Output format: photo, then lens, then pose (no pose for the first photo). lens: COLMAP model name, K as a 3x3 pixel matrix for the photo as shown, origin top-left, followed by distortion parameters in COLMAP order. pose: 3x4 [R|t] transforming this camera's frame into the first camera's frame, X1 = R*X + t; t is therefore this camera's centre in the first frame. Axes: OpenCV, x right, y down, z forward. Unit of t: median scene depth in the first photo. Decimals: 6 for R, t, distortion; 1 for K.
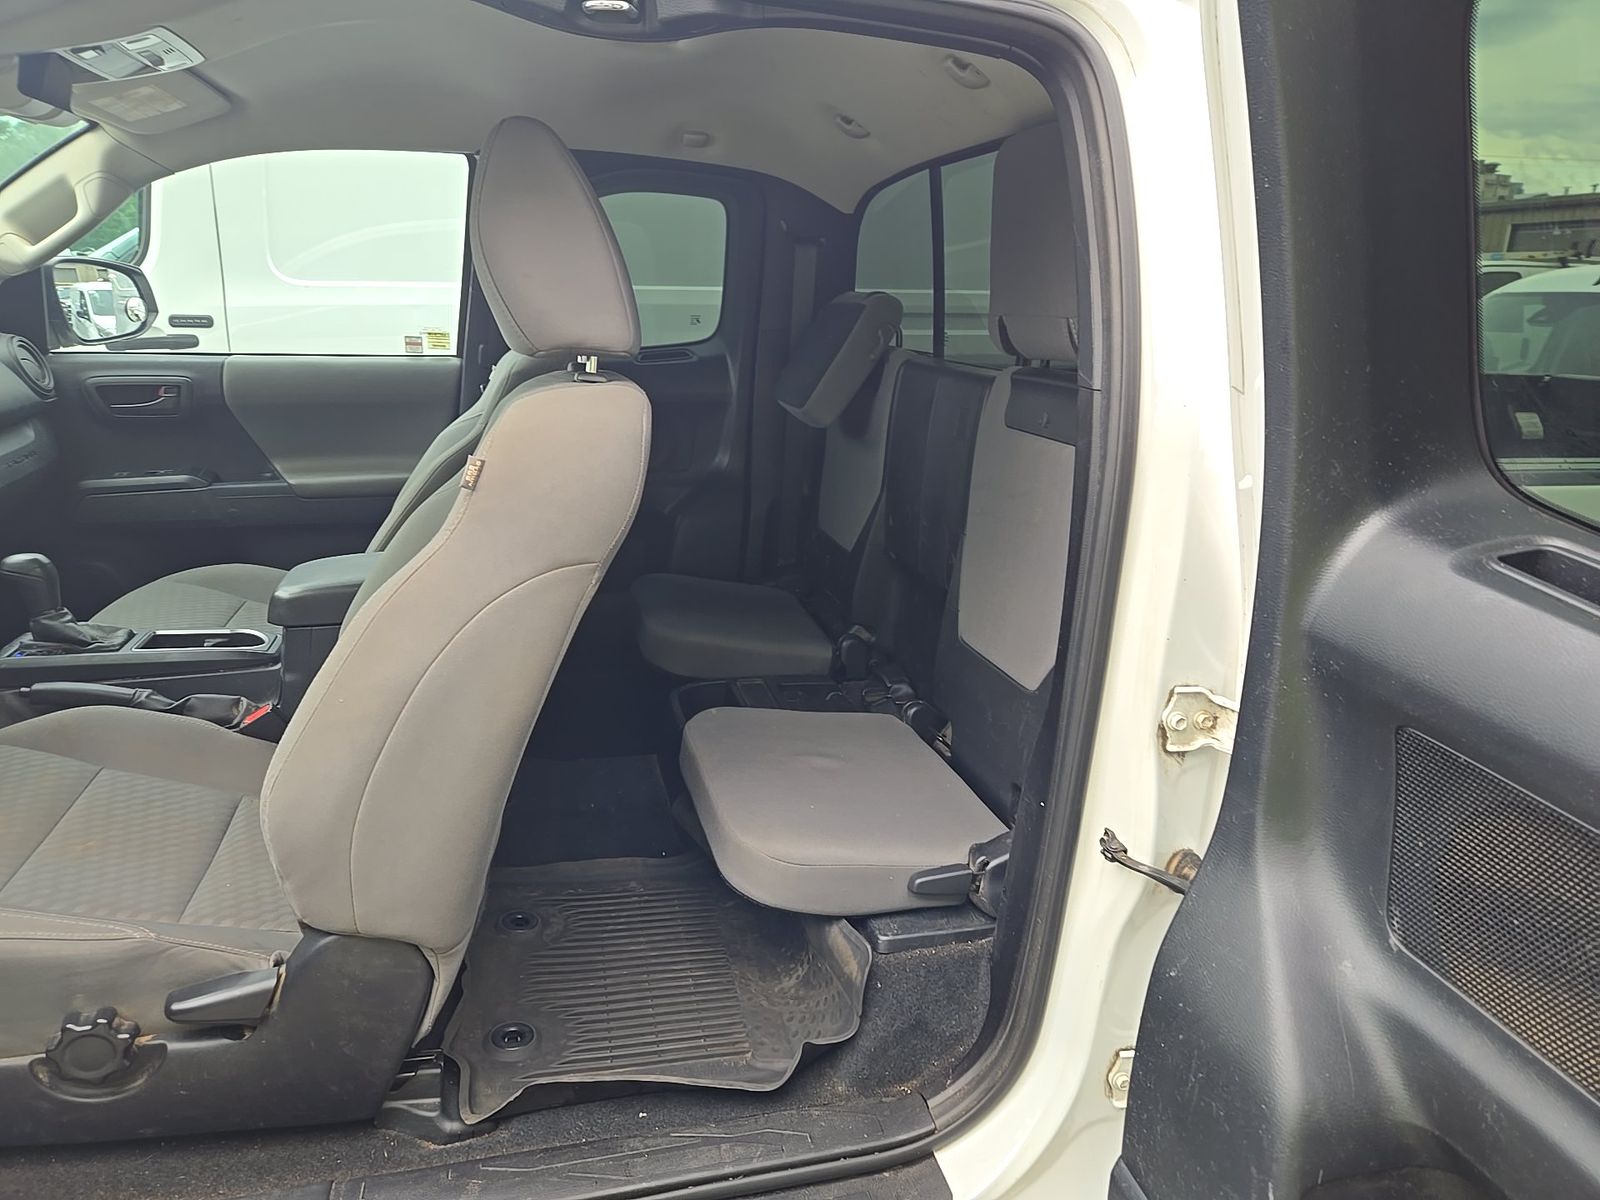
lens RADIAL K [[1039.1, 0, 800.0], [0, 1039.1, 600.0], [0, 0, 1]] dist [0.044722, -0.048717]
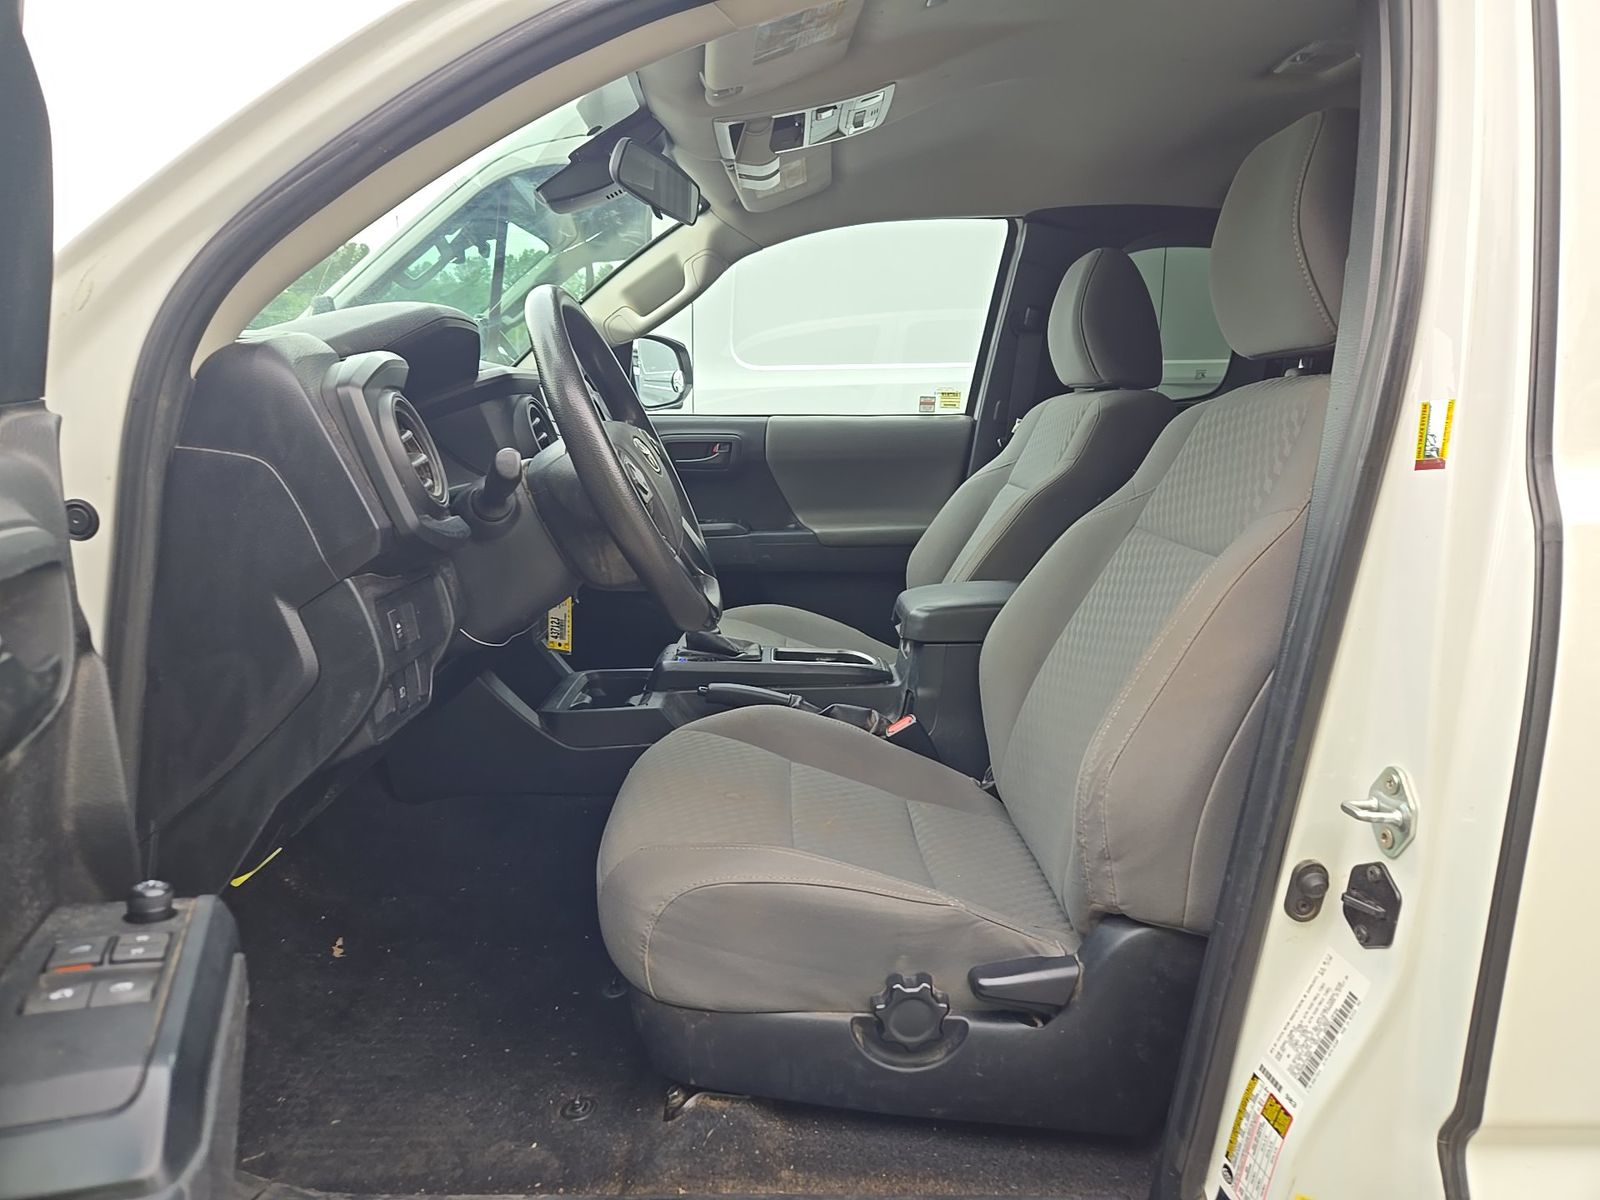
lens RADIAL K [[1039.1, 0, 800.0], [0, 1039.1, 600.0], [0, 0, 1]] dist [0.044722, -0.048717]
pose [[0.966064, 0.024492, -0.257139, -0.312954], [-0.049808, 0.994475, -0.092406, 0.076777], [0.253455, 0.102078, 0.961946, -0.023034]]
